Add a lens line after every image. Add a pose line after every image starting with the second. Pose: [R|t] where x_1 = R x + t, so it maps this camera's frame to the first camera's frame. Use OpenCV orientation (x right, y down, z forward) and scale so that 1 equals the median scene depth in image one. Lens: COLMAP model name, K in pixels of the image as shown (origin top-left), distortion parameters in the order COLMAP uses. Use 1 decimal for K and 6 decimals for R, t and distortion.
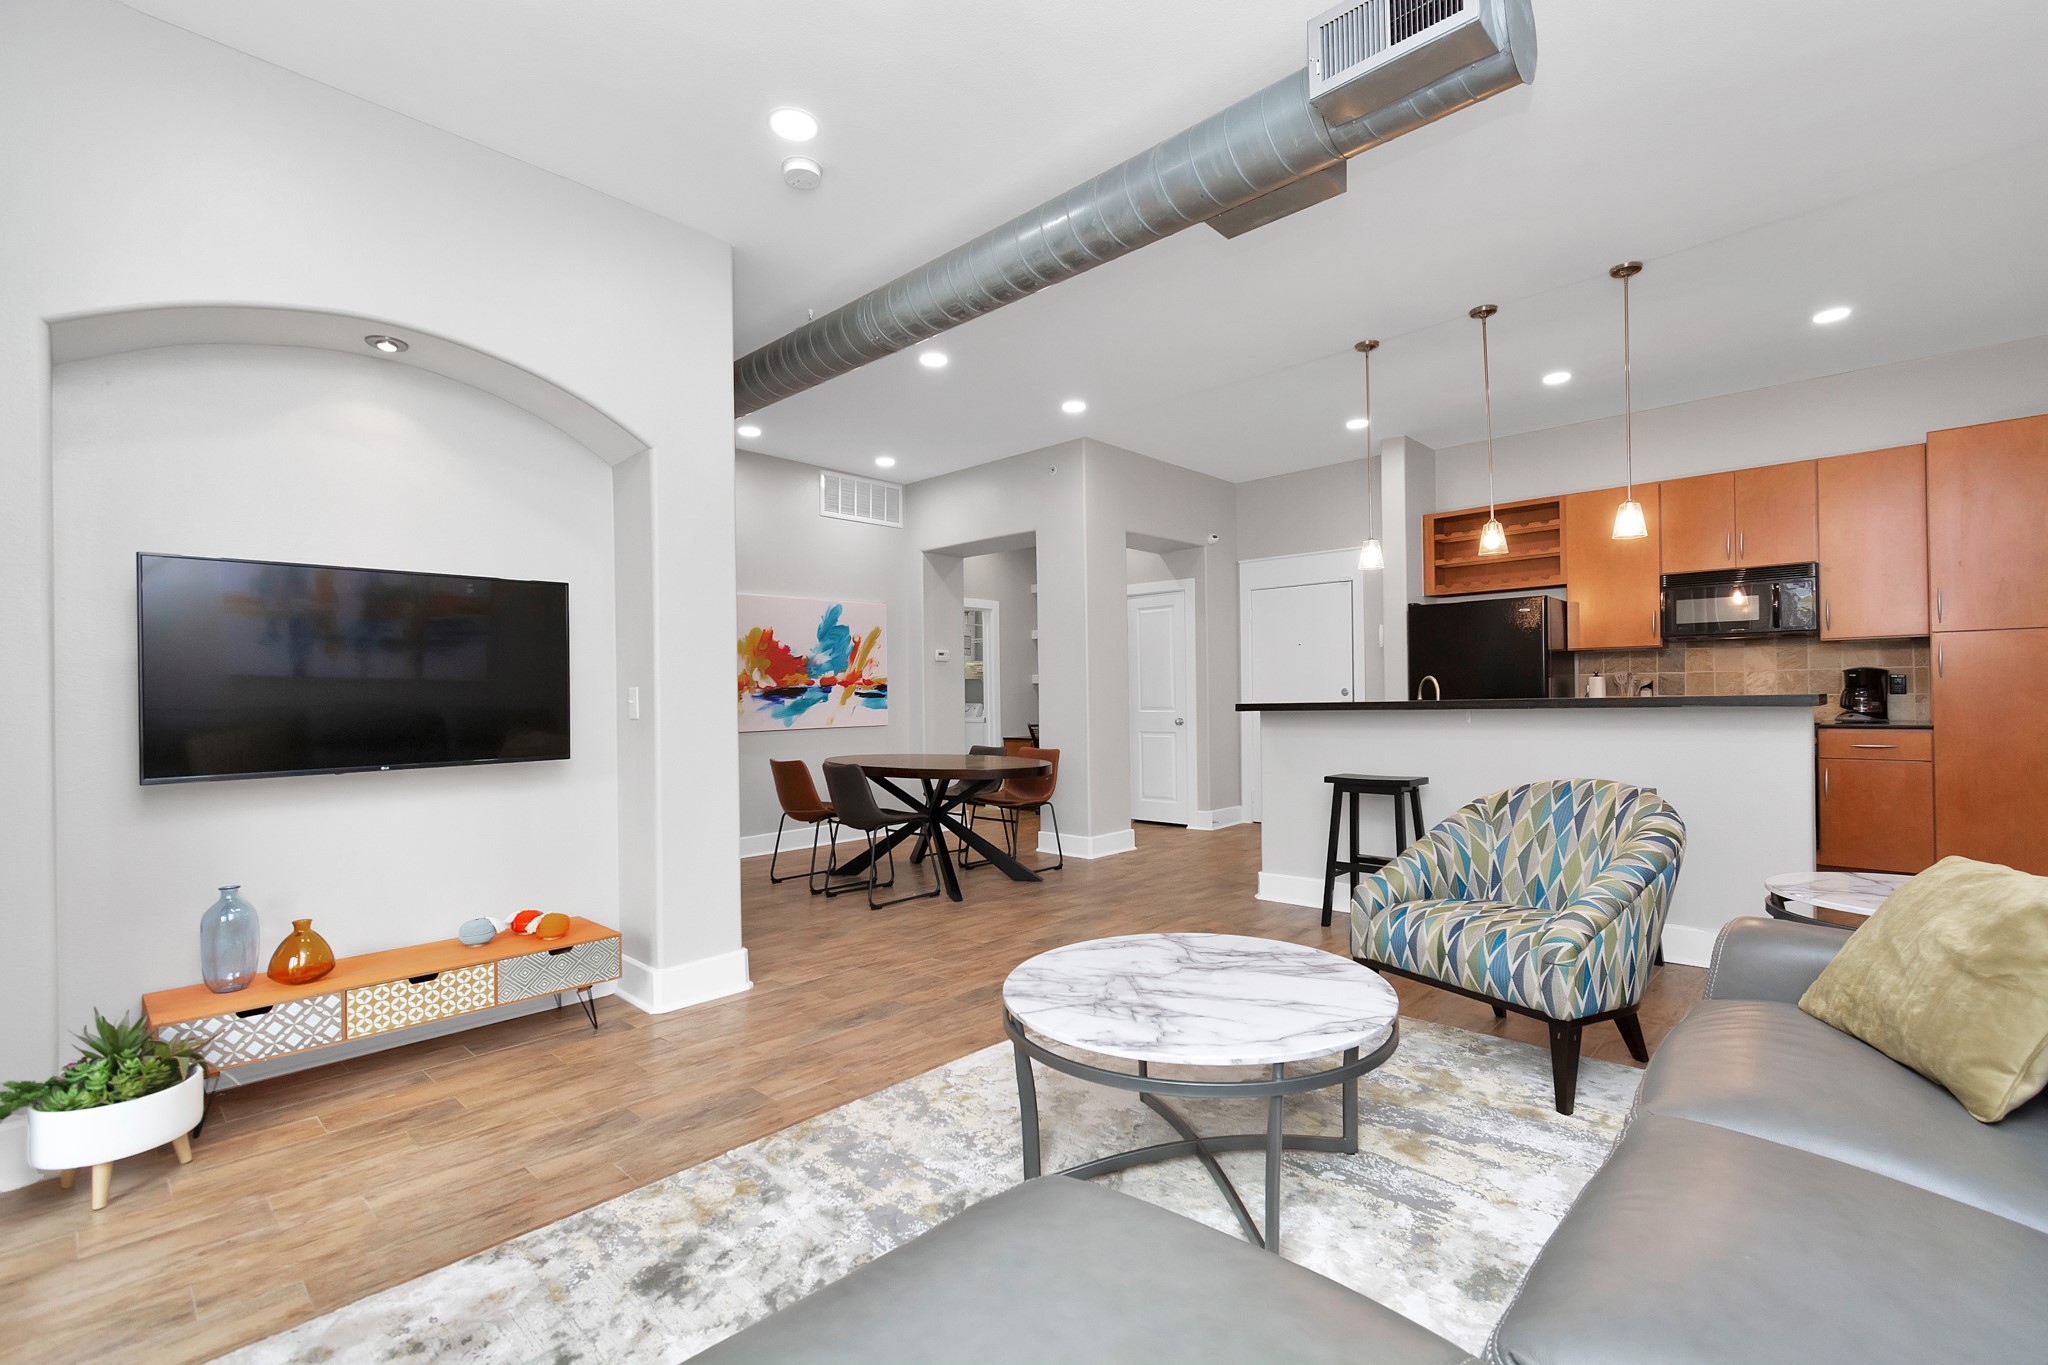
lens RADIAL K [[901.1, 0, 1045.4], [0, 901.1, 691.4], [0, 0, 1]] dist [0.004758, -0.003163]
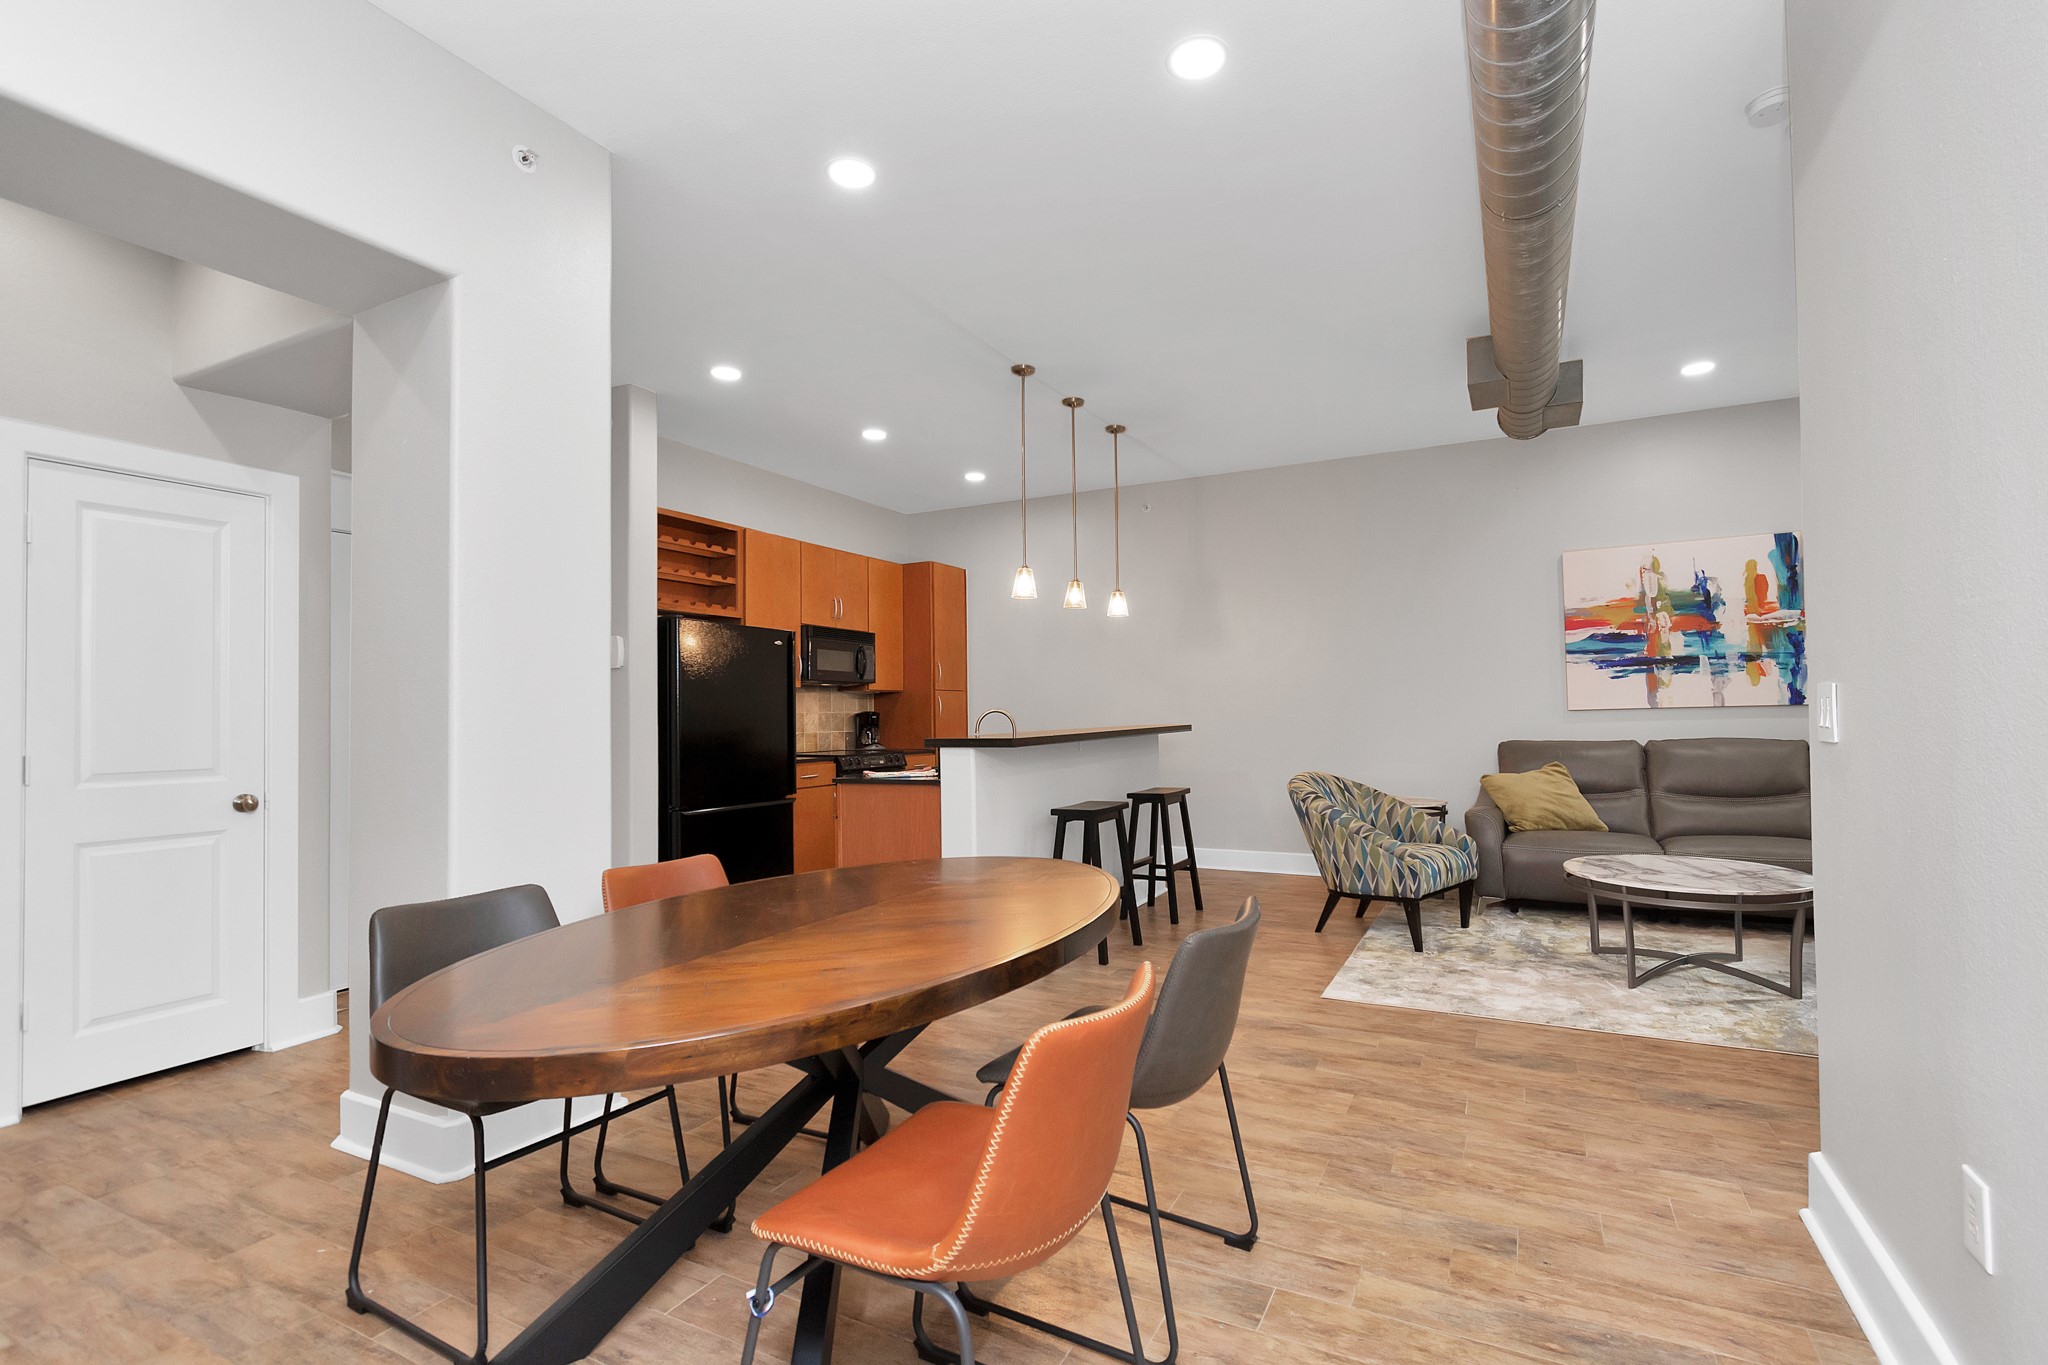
lens RADIAL K [[916.1, 0, 1072.7], [0, 916.1, 699.6], [0, 0, 1]] dist [0.037144, -0.000007]
pose [[-0.277565, 0.038307, 0.959943, -0.419831], [0.014651, 0.999257, -0.035639, 0.007741], [-0.960595, 0.004172, -0.277920, 0.865025]]
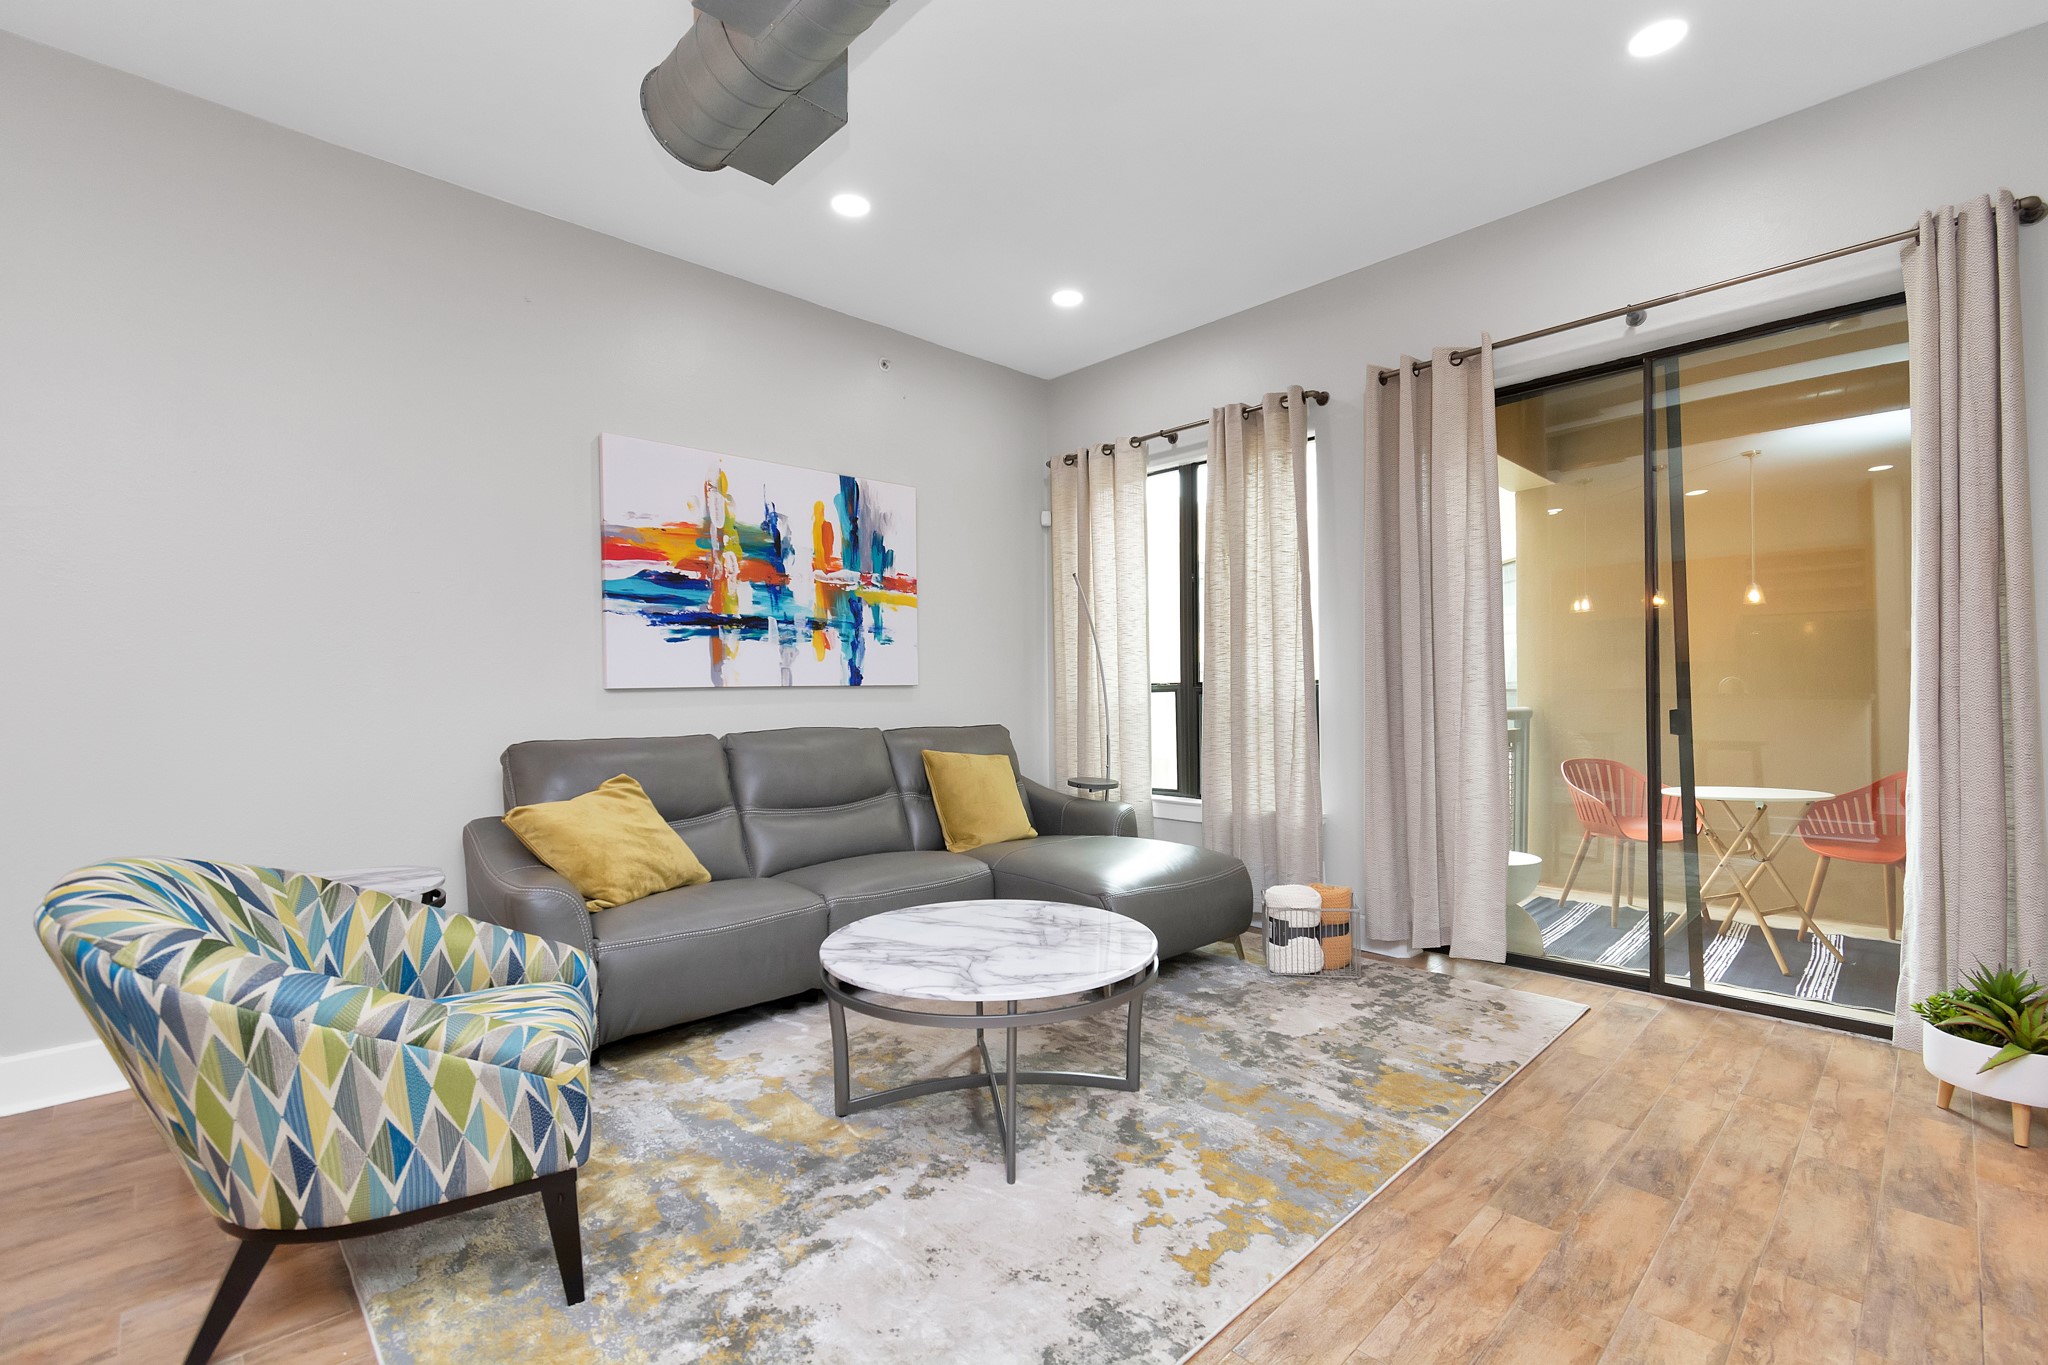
lens RADIAL K [[911.3, 0, 1024.7], [0, 911.3, 692.4], [0, 0, 1]] dist [0.000445, -0.000151]
pose [[-0.997476, 0.024048, 0.066813, 0.011386], [0.023464, 0.999679, -0.009512, 0.006403], [-0.067020, -0.007921, -0.997720, 0.686501]]
